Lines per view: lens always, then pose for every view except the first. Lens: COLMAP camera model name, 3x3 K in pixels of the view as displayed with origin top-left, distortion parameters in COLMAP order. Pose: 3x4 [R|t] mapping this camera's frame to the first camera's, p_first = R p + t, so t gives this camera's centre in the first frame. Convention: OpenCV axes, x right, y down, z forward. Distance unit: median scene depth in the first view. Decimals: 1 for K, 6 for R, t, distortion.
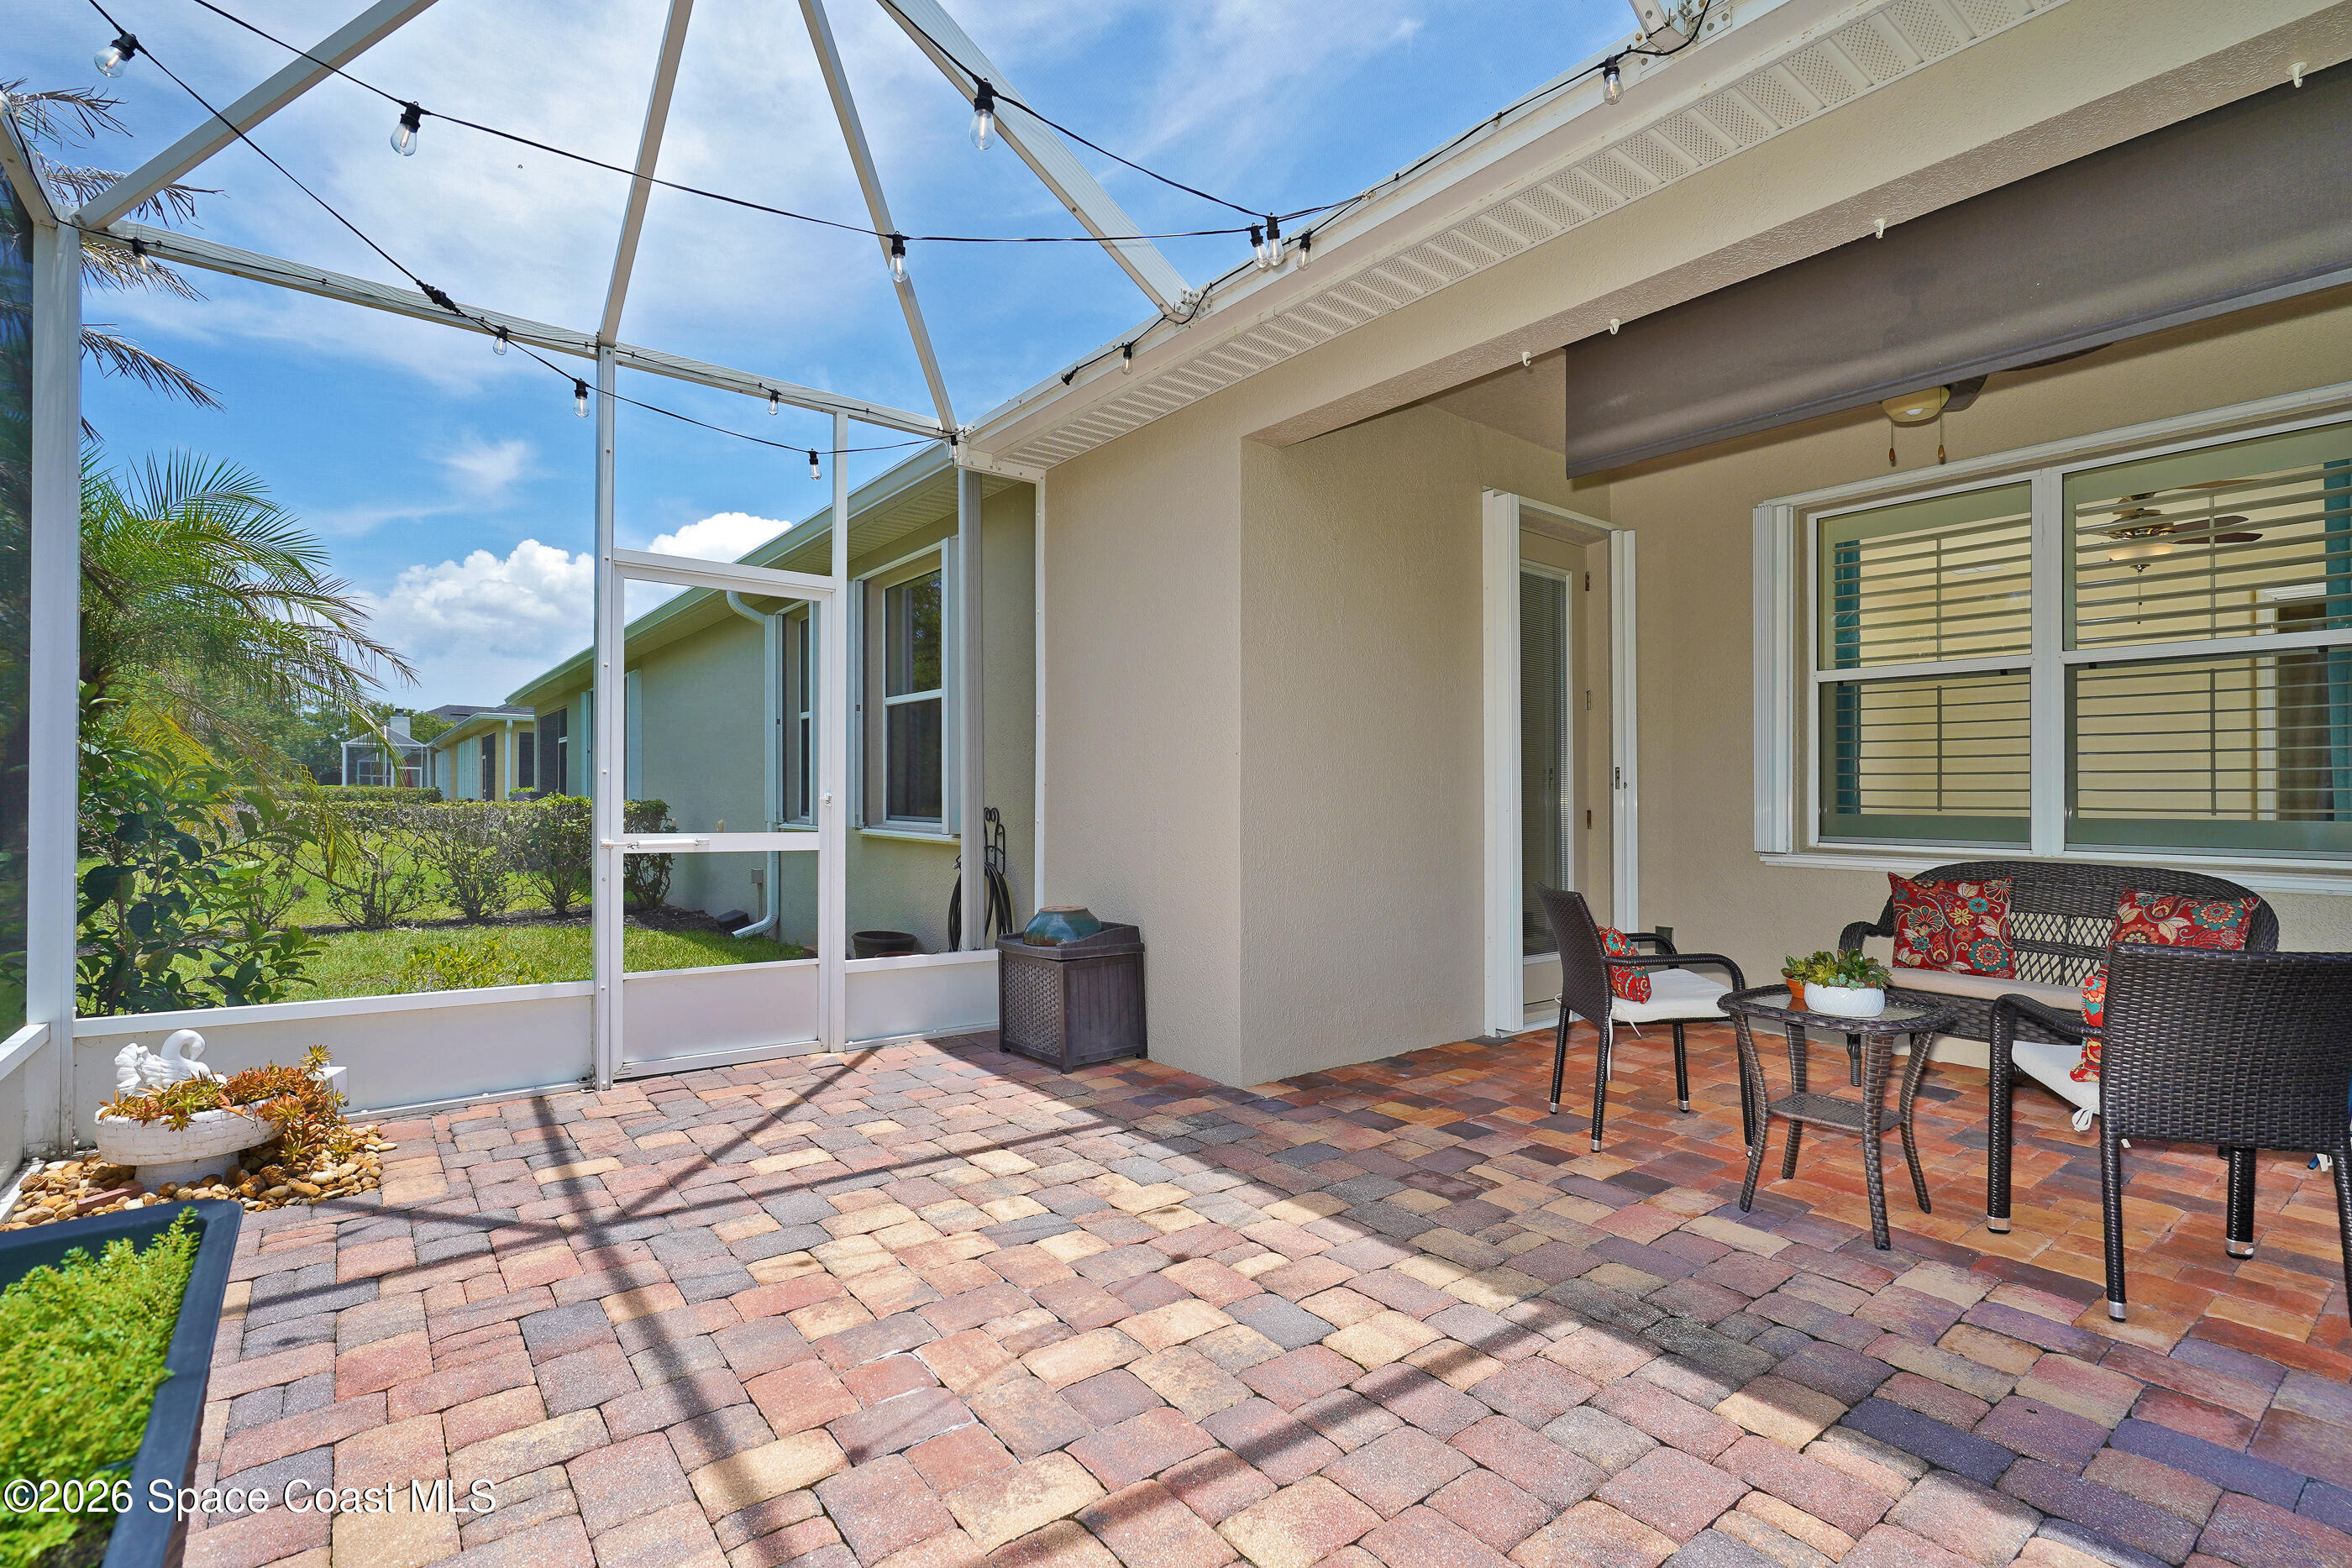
lens RADIAL K [[1124.5, 0, 1187.6], [0, 1124.5, 790.0], [0, 0, 1]] dist [-0.014334, 0.001561]
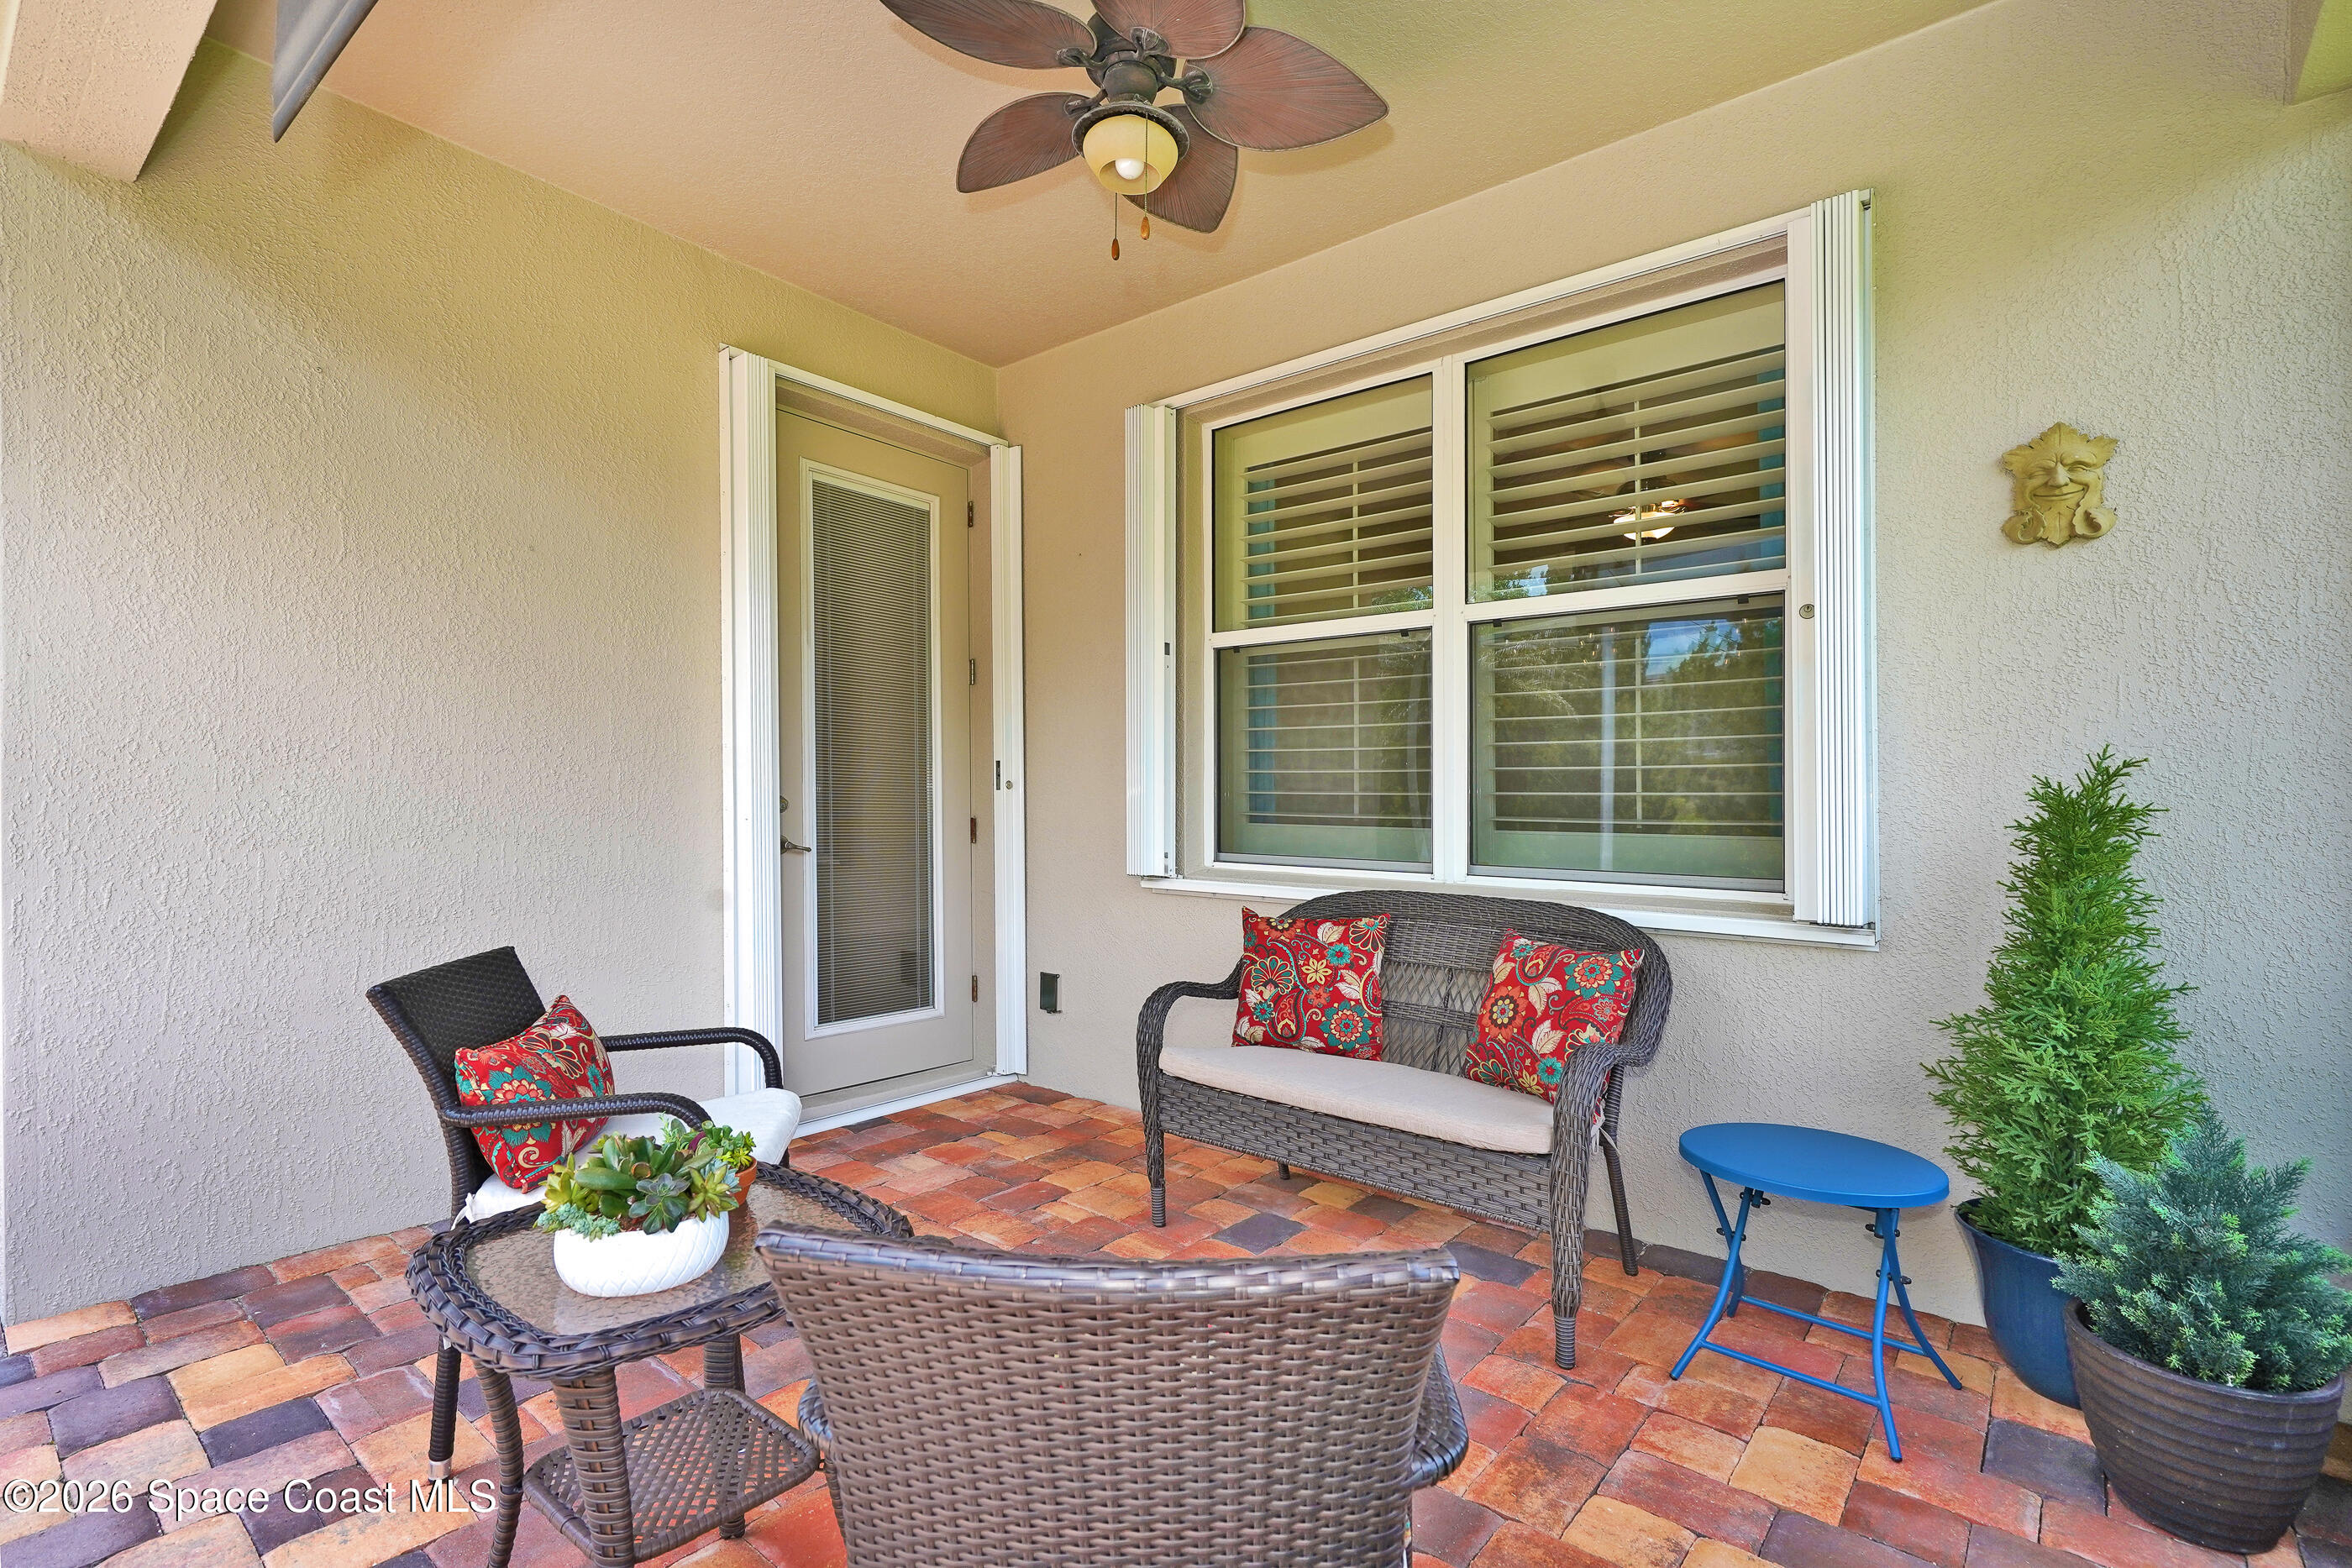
lens RADIAL K [[1124.5, 0, 1168.1], [0, 1124.5, 787.6], [0, 0, 1]] dist [-0.014334, 0.001561]
pose [[0.975797, 0.008532, 0.218513, 0.446210], [-0.007465, 0.999956, -0.005707, 0.001727], [-0.218552, 0.003938, 0.975817, 0.326848]]
